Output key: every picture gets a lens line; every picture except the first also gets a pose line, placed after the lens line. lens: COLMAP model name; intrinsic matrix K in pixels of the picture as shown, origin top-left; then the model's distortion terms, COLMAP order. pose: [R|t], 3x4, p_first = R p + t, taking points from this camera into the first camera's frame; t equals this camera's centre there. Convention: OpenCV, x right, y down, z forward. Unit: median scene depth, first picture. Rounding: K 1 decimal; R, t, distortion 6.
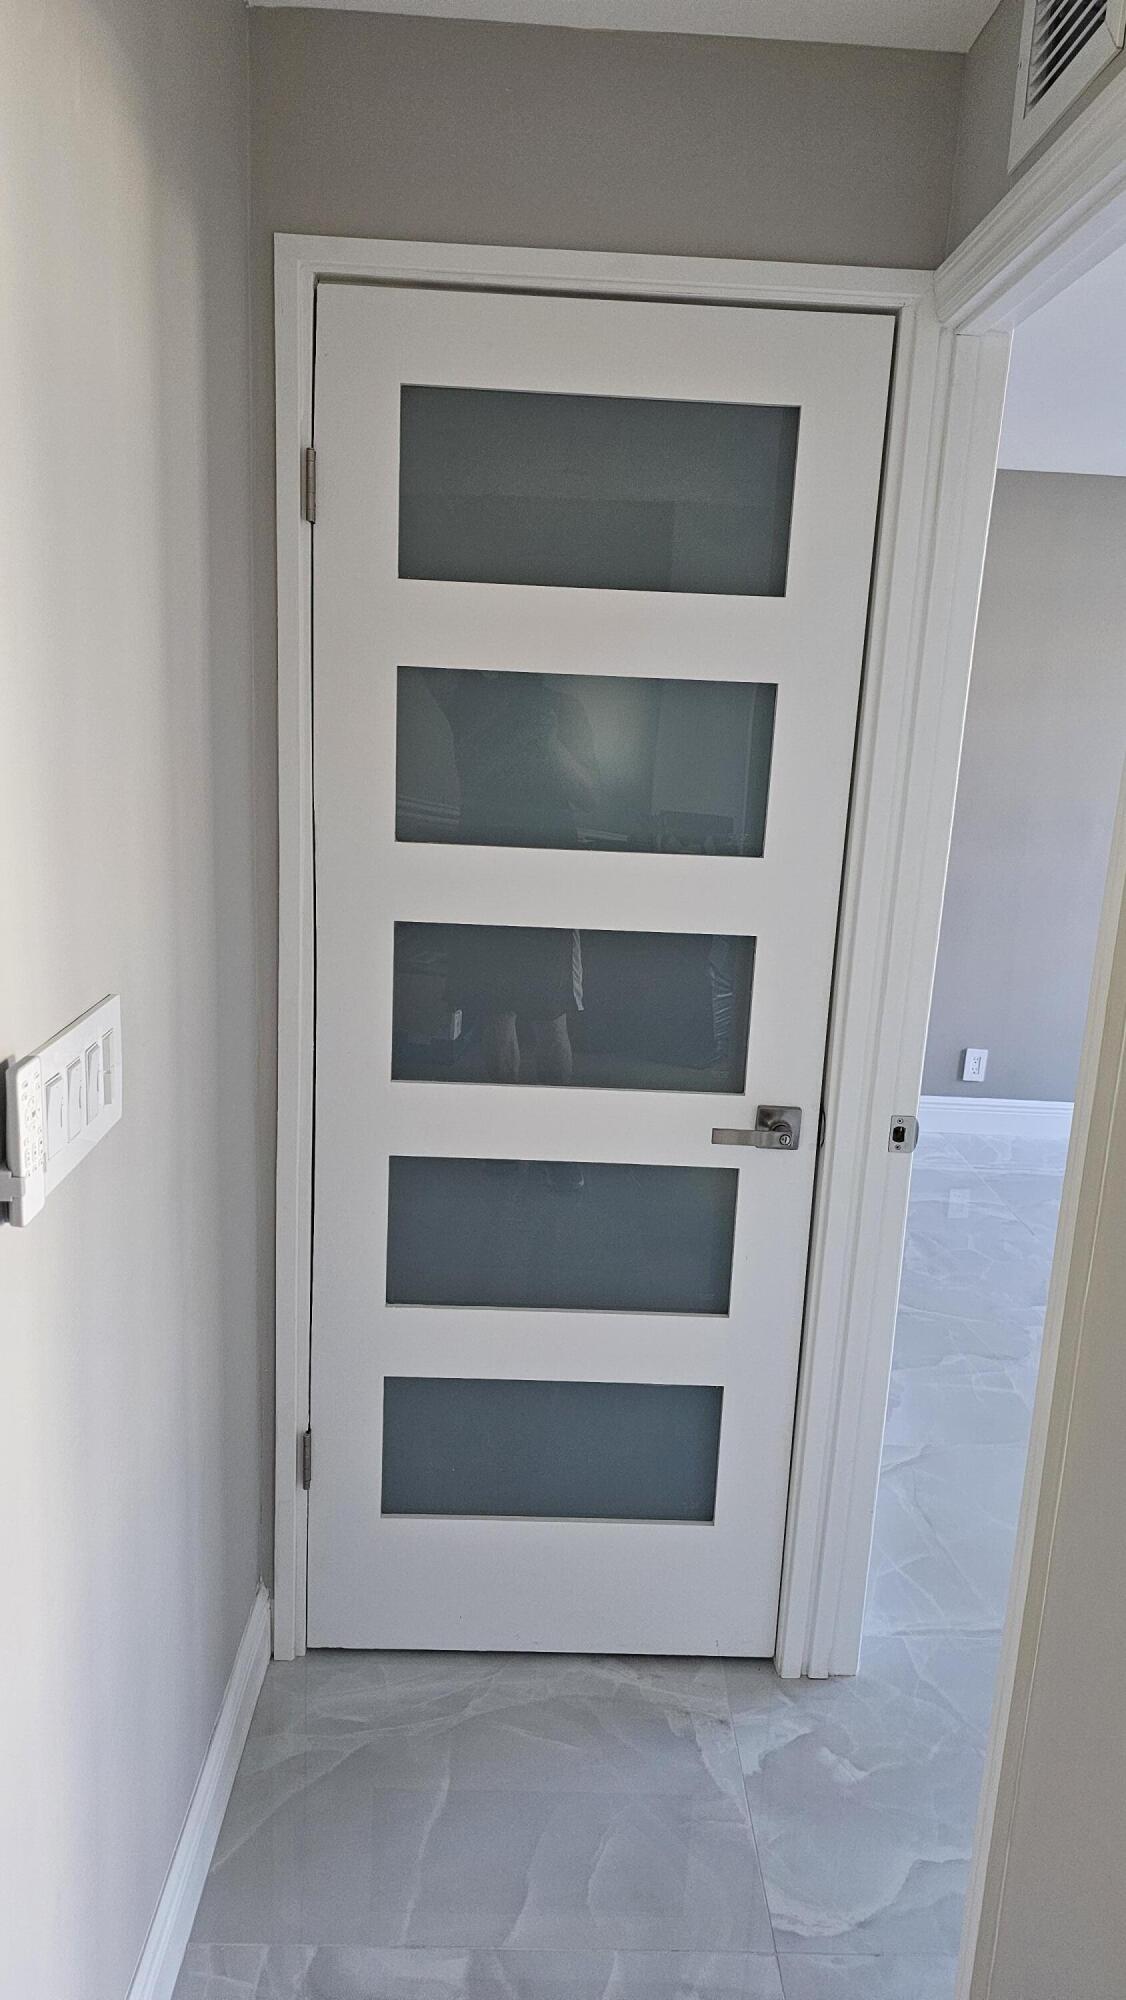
lens RADIAL K [[1330.9, 0, 559.5], [0, 1330.9, 995.5], [0, 0, 1]] dist [0.057562, -0.051487]
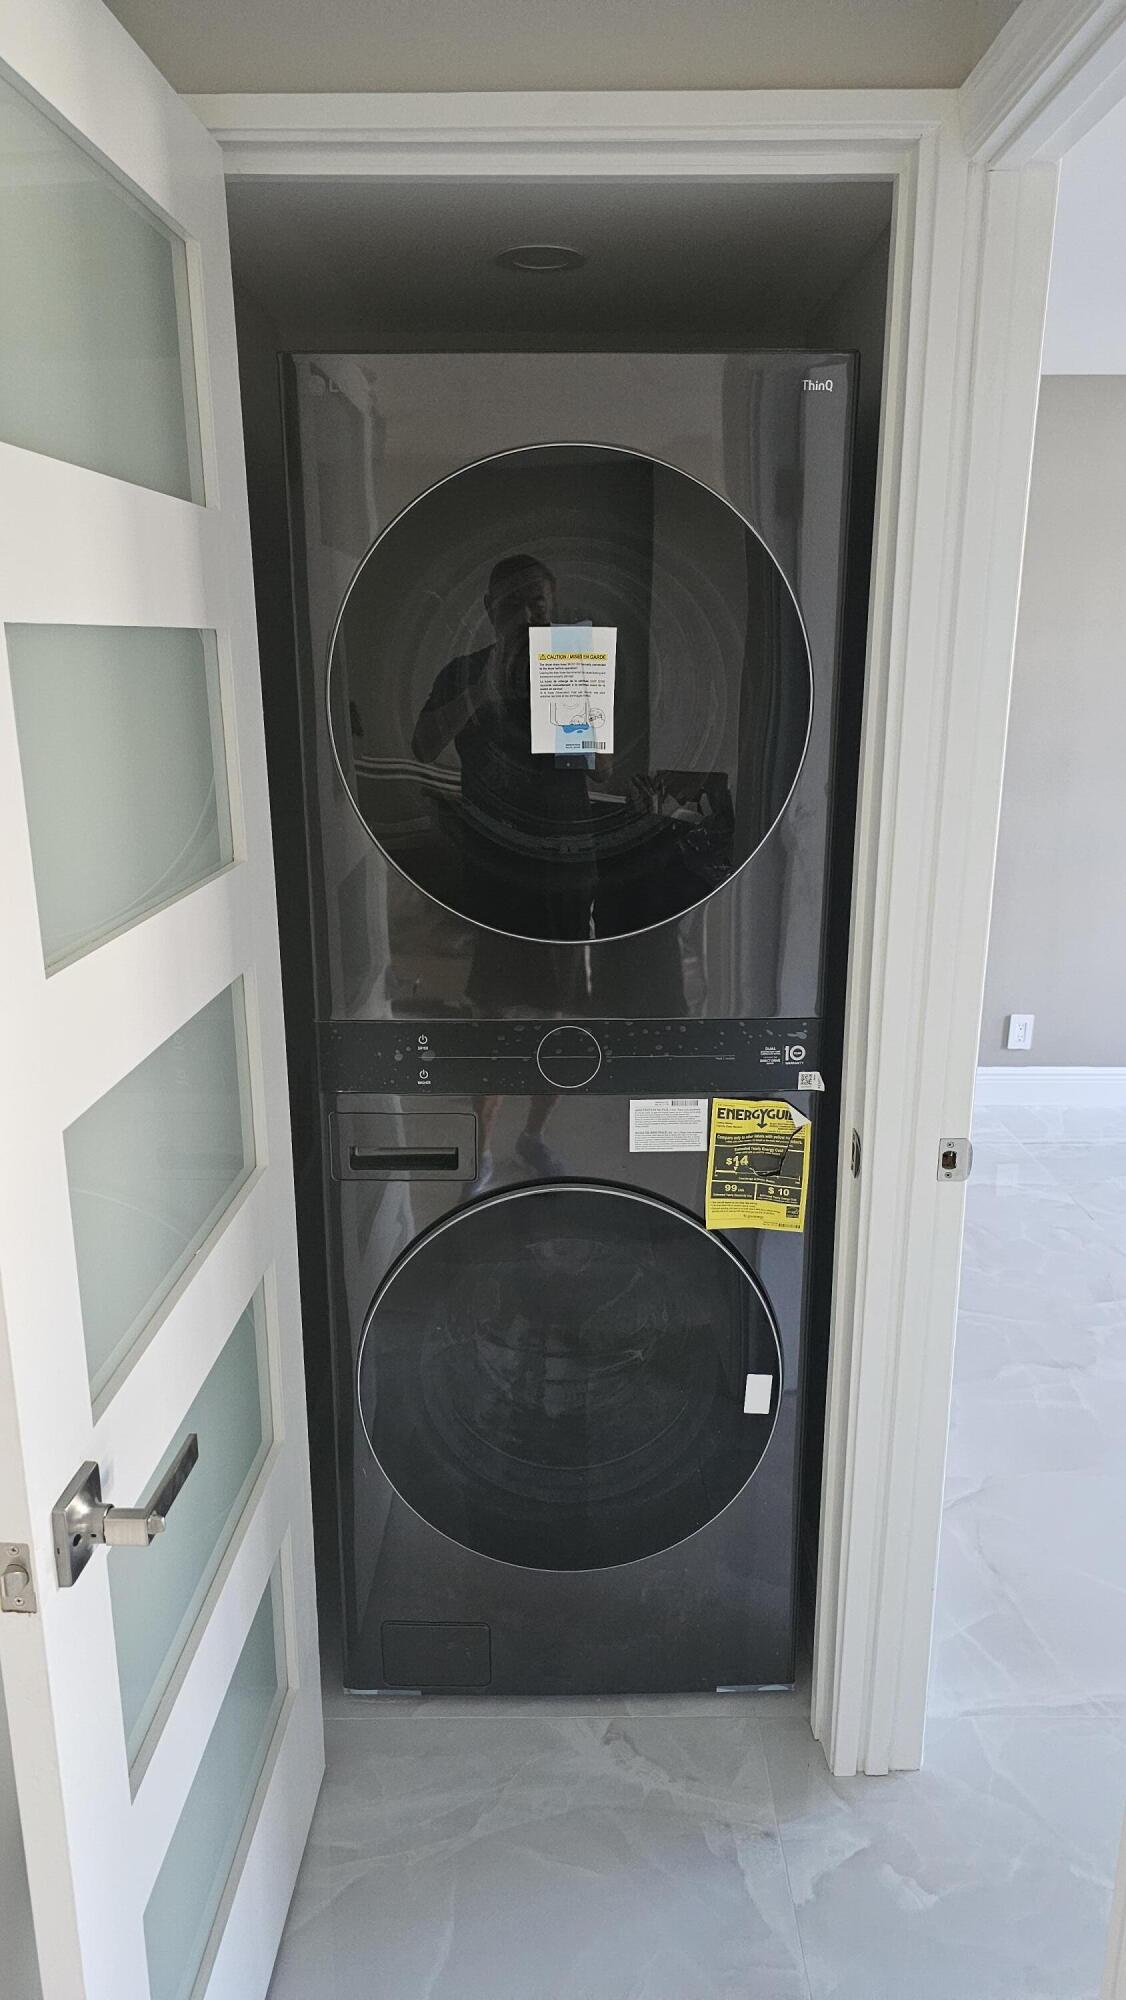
lens RADIAL K [[1330.9, 0, 571.9], [0, 1330.9, 1003.0], [0, 0, 1]] dist [0.057562, -0.051487]
pose [[0.998865, -0.045784, -0.013168, 0.030935], [0.046270, 0.998153, 0.039354, -0.035903], [0.011342, -0.039918, 0.999139, 0.152364]]
